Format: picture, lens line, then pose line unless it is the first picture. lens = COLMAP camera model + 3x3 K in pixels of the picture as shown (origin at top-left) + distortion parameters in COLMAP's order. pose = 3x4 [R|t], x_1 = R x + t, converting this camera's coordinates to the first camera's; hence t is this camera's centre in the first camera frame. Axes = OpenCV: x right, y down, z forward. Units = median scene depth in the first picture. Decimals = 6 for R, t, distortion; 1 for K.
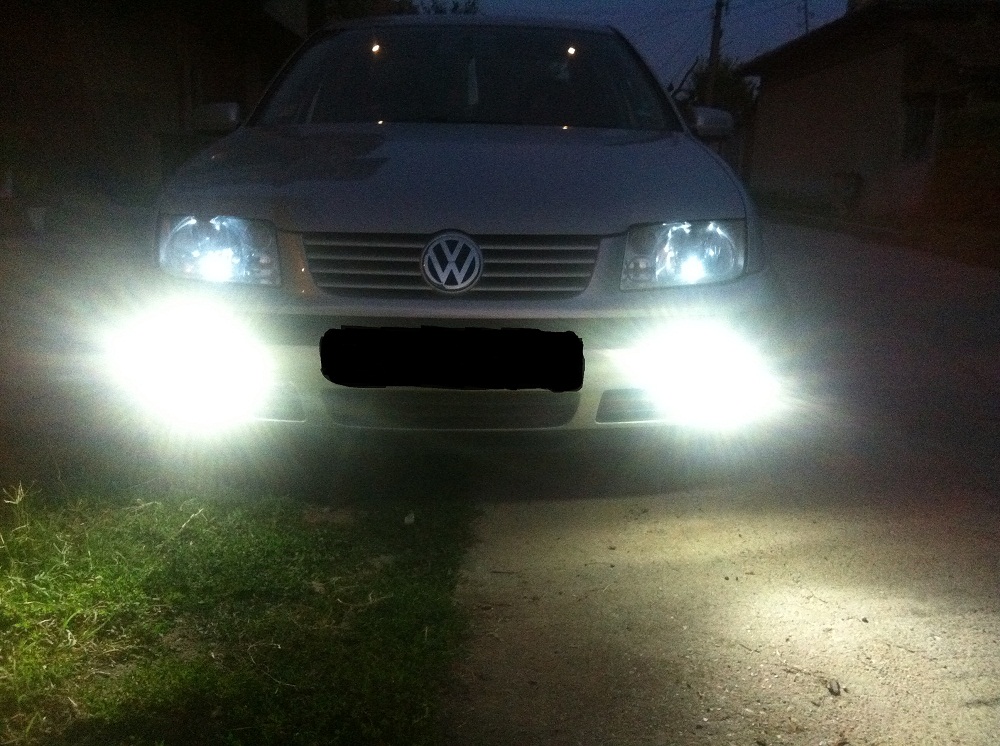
lens RADIAL K [[855.7, 0, 501.4], [0, 855.7, 373.9], [0, 0, 1]] dist [0.017269, 0.000172]
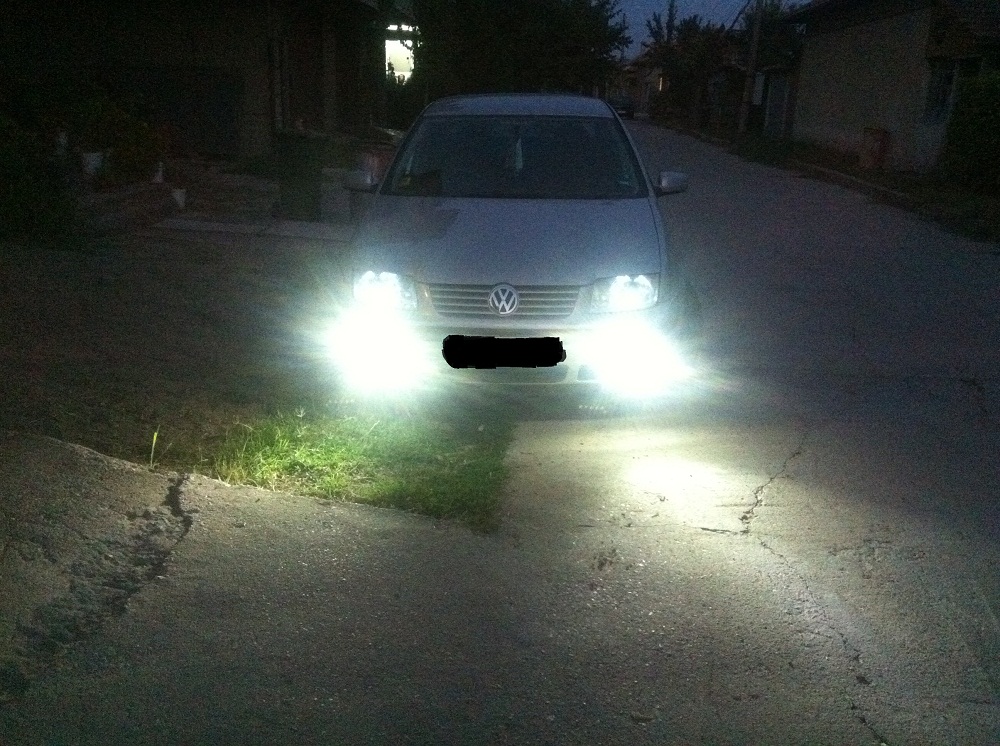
lens RADIAL K [[855.7, 0, 499.4], [0, 855.7, 372.5], [0, 0, 1]] dist [0.017269, 0.000172]
pose [[0.997805, 0.013479, -0.064827, 0.063525], [-0.008008, 0.996440, 0.083922, -0.129555], [0.065728, -0.083219, 0.994361, -0.989814]]
